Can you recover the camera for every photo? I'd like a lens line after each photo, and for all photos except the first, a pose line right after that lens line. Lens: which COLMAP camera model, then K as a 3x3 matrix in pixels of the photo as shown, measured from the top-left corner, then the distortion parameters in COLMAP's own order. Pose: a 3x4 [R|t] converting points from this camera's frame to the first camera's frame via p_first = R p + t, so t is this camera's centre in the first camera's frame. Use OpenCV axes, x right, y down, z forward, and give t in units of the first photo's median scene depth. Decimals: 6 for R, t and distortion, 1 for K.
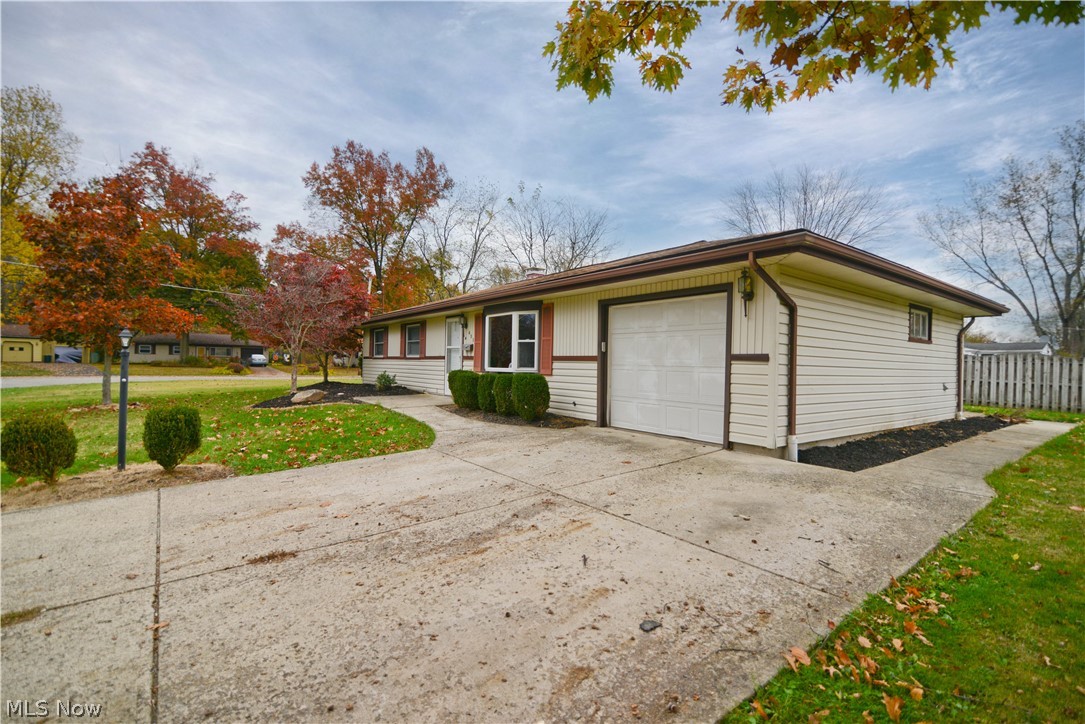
lens RADIAL K [[496.8, 0, 541.6], [0, 496.8, 364.6], [0, 0, 1]] dist [-0.017578, 0.000287]
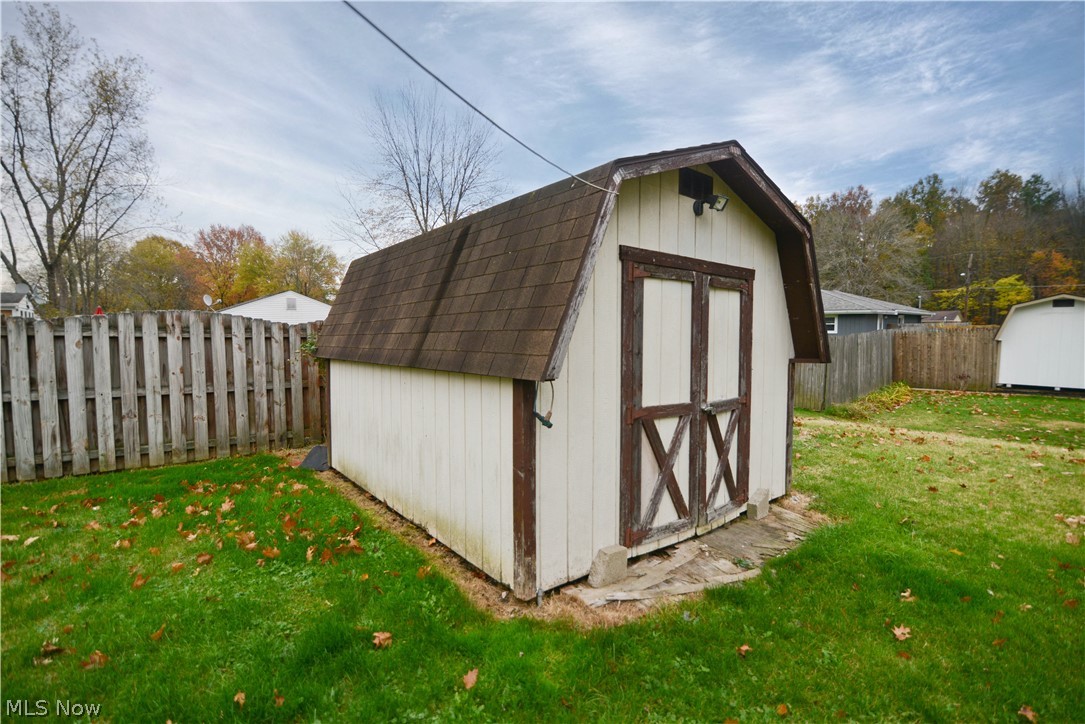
lens RADIAL K [[496.8, 0, 541.6], [0, 496.8, 364.6], [0, 0, 1]] dist [-0.017578, 0.000287]
pose [[-0.028060, -0.087820, 0.995741, 0.447495], [-0.000857, 0.996135, 0.087831, -0.006887], [-0.999606, 0.001611, -0.028027, 0.397228]]
